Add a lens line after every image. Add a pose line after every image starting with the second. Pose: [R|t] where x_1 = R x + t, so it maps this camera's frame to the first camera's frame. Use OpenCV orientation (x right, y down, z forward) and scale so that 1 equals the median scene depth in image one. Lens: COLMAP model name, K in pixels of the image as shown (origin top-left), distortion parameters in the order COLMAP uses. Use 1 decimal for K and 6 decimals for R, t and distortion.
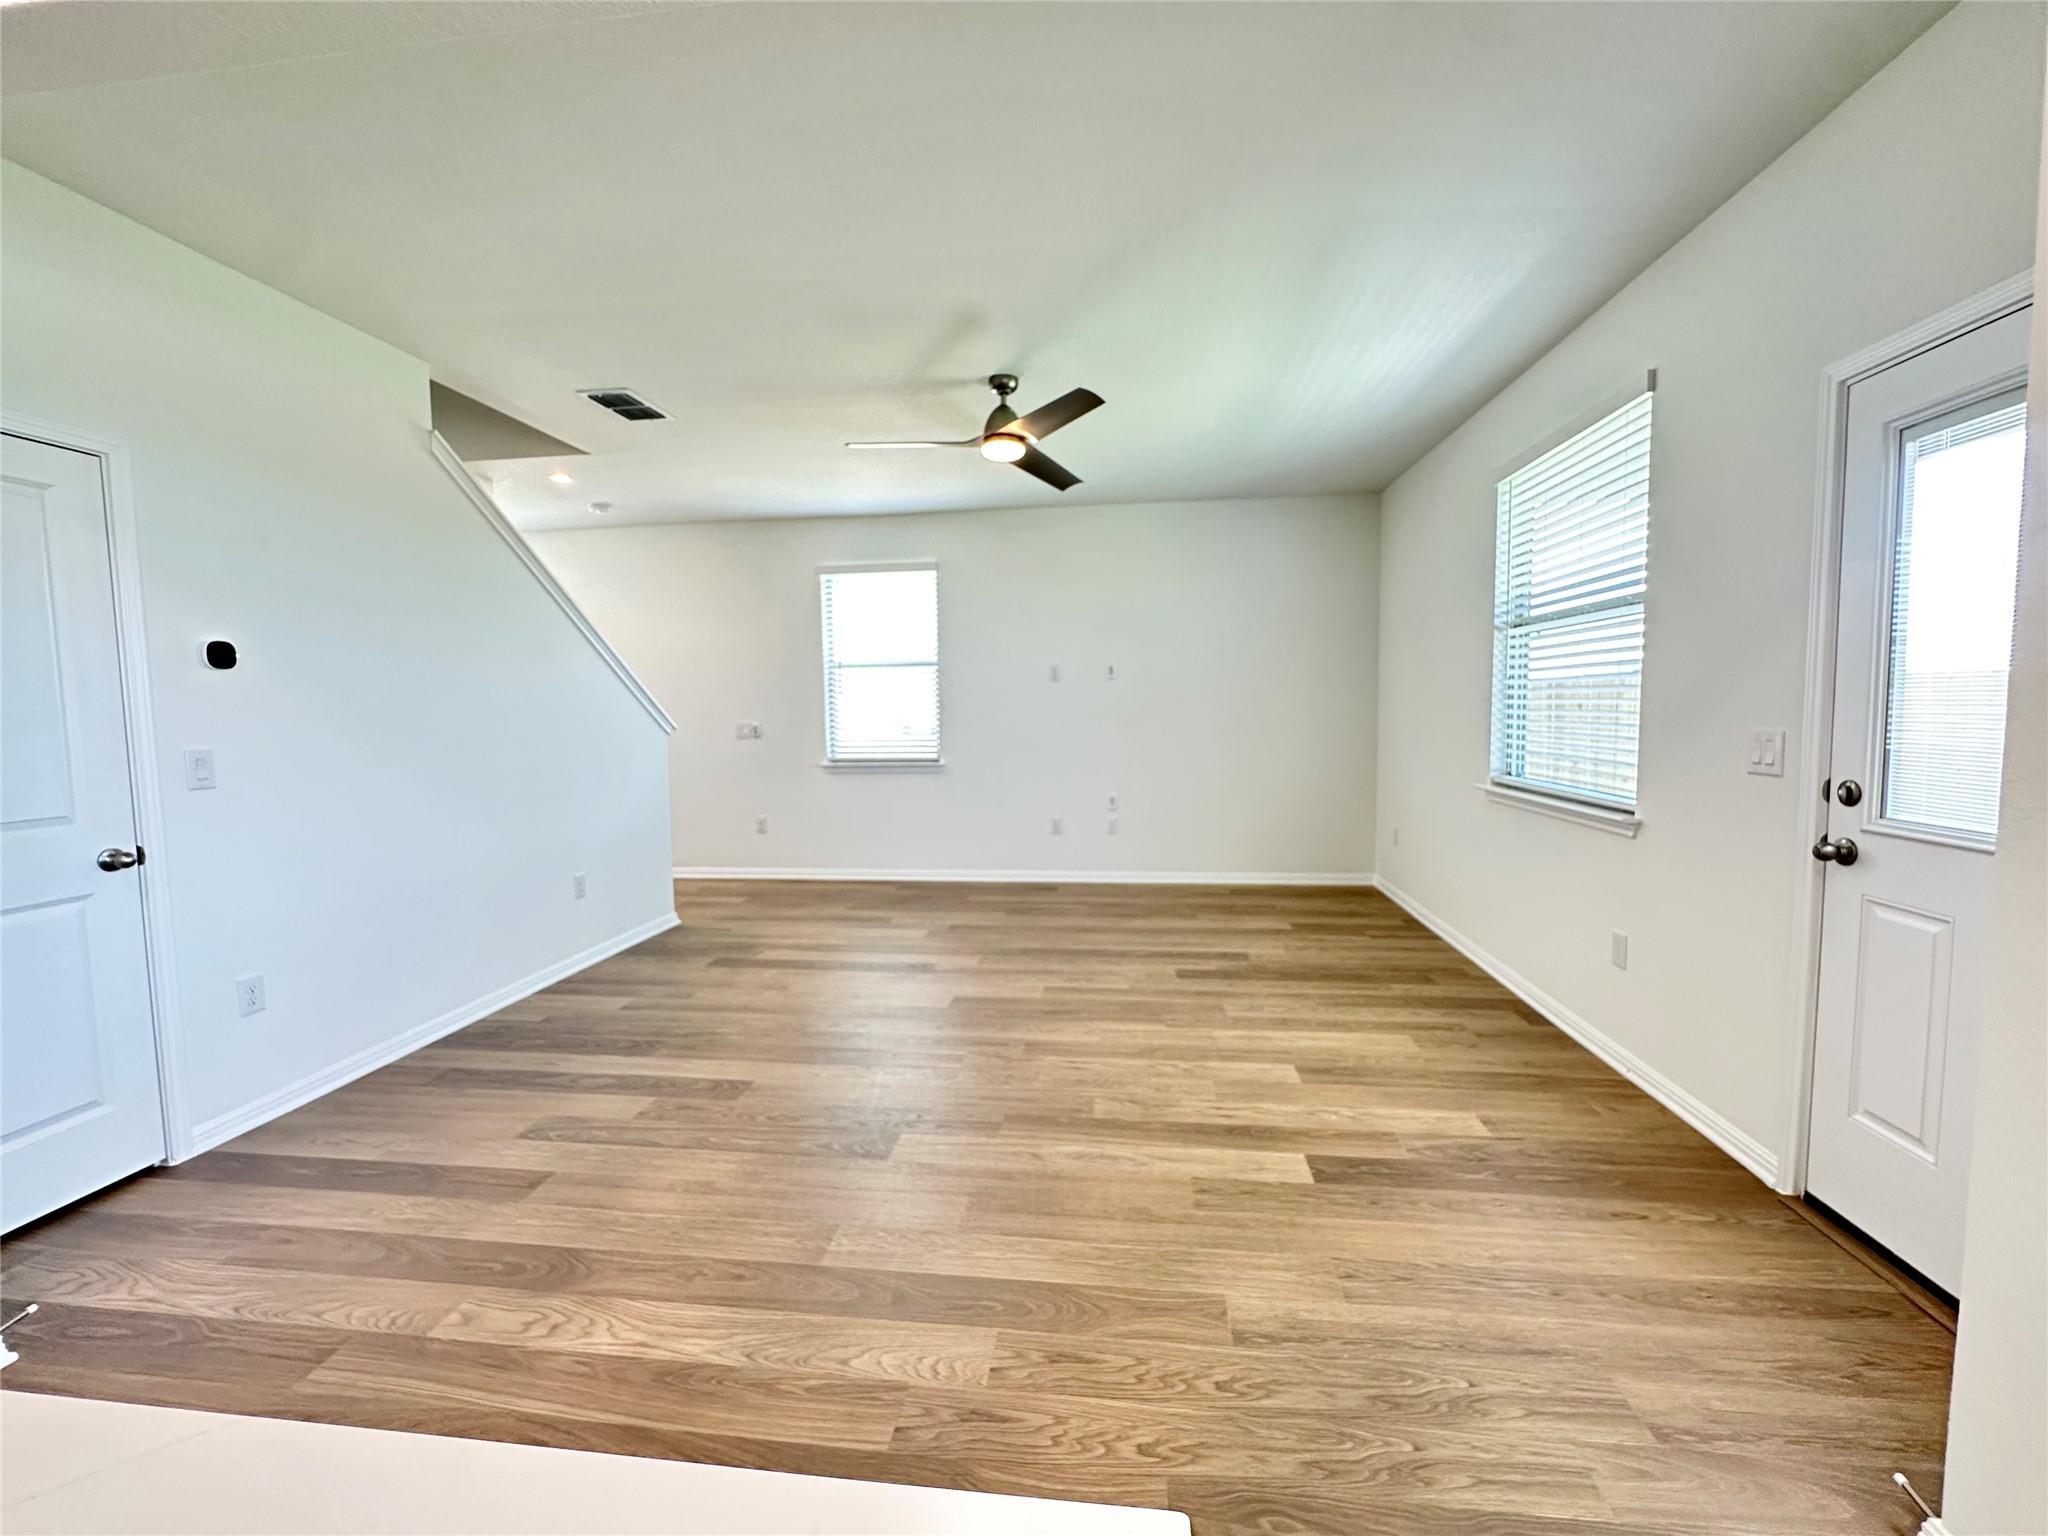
lens RADIAL K [[825.5, 0, 1036.3], [0, 825.5, 771.2], [0, 0, 1]] dist [-0.001352, -0.000148]
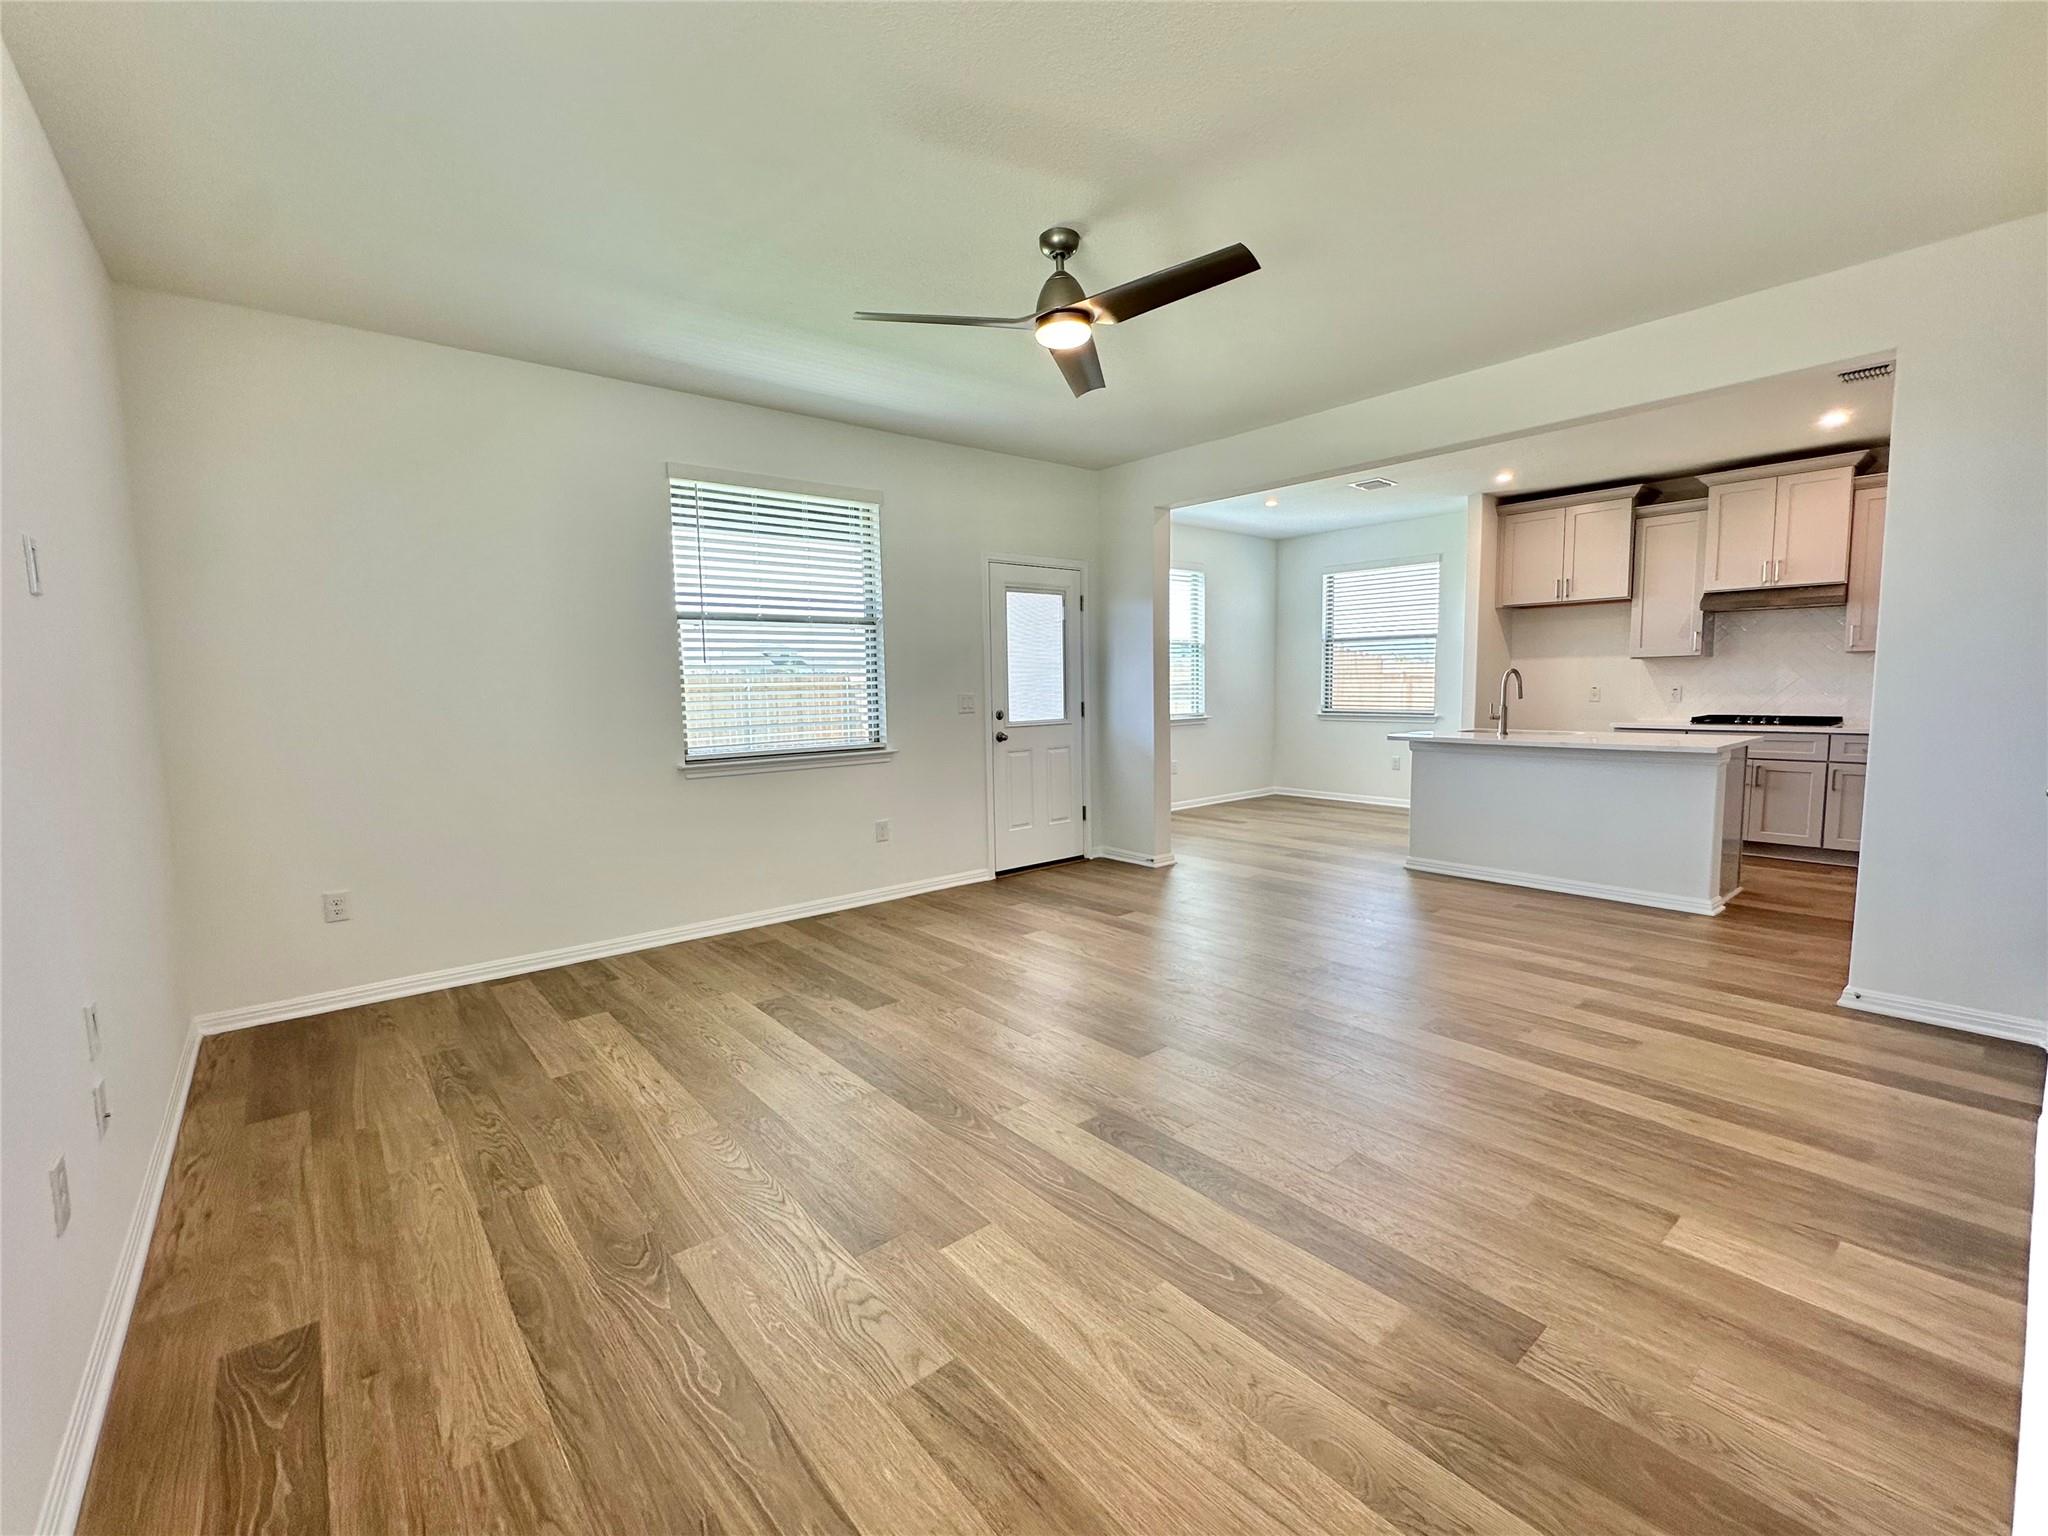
lens RADIAL K [[885.4, 0, 1031.6], [0, 885.4, 767.9], [0, 0, 1]] dist [0.000613, 0.000129]
pose [[-0.733396, -0.036825, 0.678804, -0.663766], [0.080357, 0.986835, 0.140354, -0.124999], [-0.675036, 0.157482, -0.720781, 1.894241]]
